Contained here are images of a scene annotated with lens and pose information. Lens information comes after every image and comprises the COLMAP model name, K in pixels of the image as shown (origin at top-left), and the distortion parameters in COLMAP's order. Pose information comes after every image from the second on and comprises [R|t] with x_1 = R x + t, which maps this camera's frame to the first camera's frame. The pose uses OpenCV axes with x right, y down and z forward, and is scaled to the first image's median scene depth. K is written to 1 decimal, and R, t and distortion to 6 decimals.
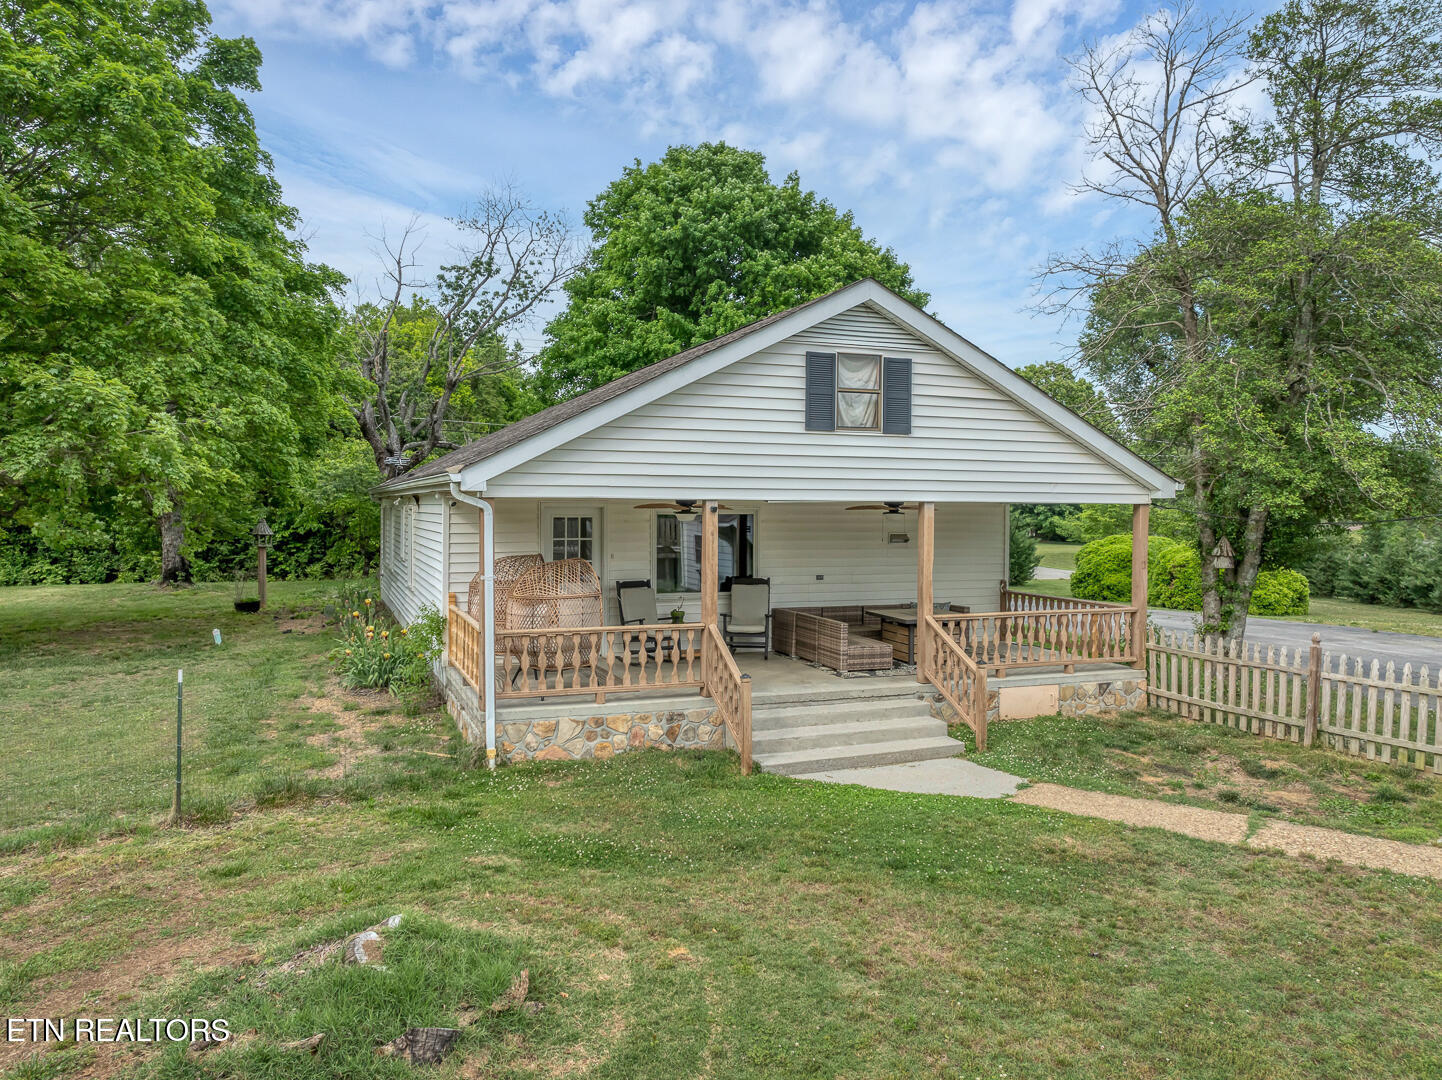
lens RADIAL K [[1008.6, 0, 721.0], [0, 1008.6, 540.0], [0, 0, 1]] dist [-0.059634, 0.031841]
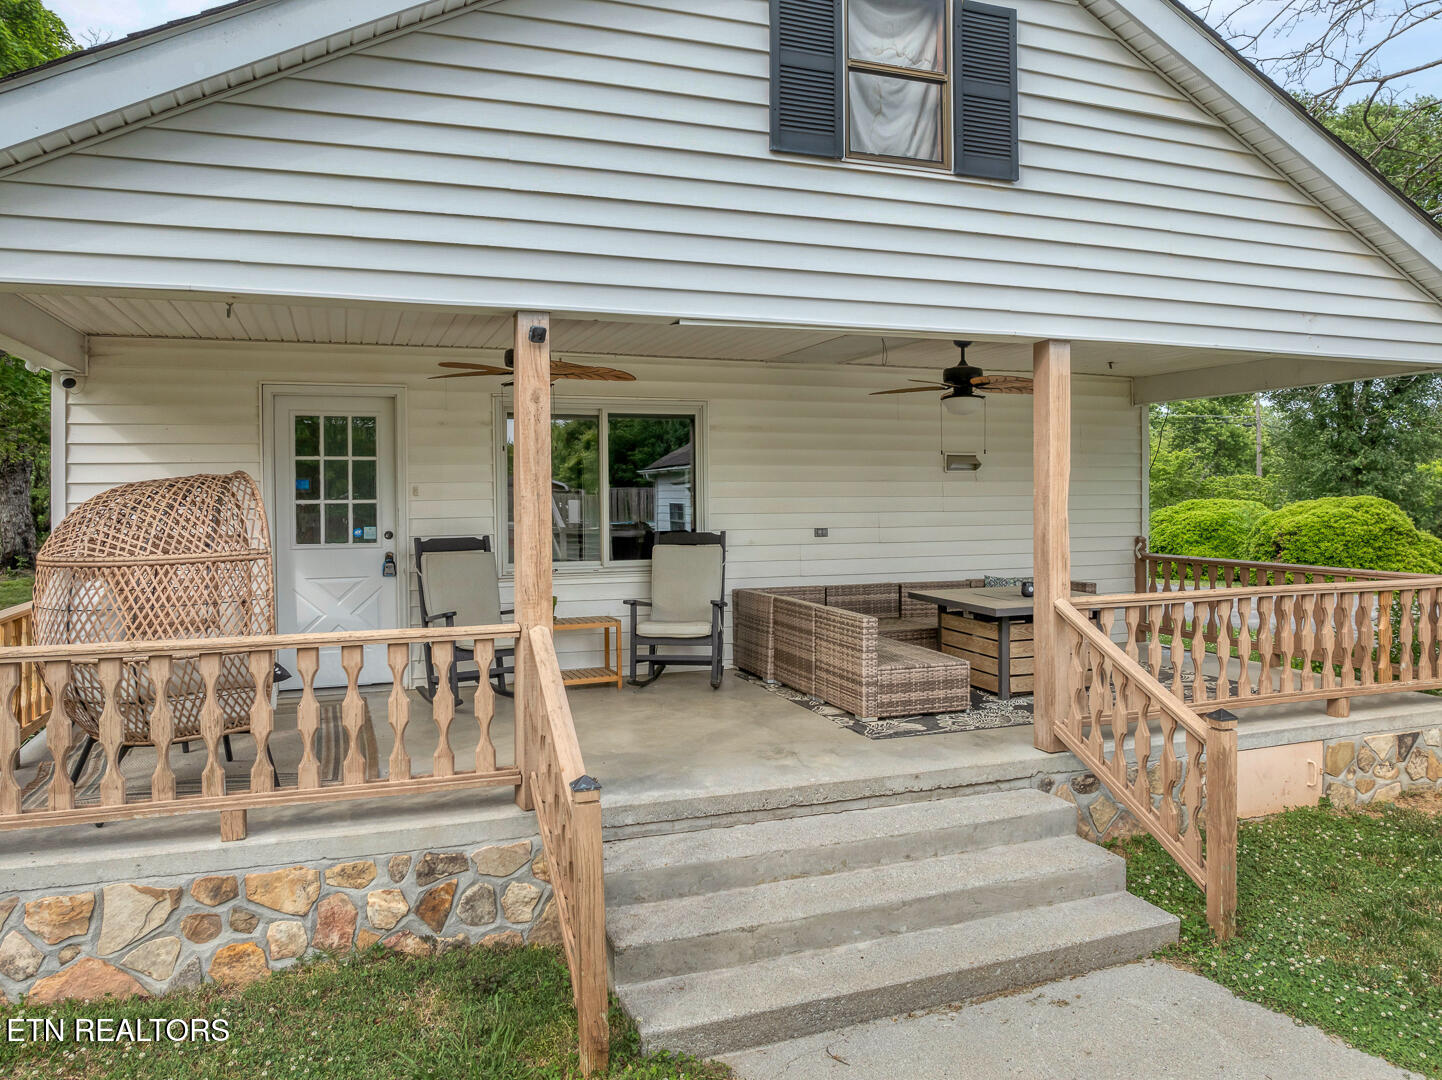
lens RADIAL K [[1019.8, 0, 720.5], [0, 1019.8, 523.7], [0, 0, 1]] dist [-0.041714, 0.024610]
pose [[0.999822, -0.012620, -0.014048, 0.063212], [0.012575, 0.999916, -0.003273, 0.041621], [0.014089, 0.003096, 0.999896, 0.549694]]
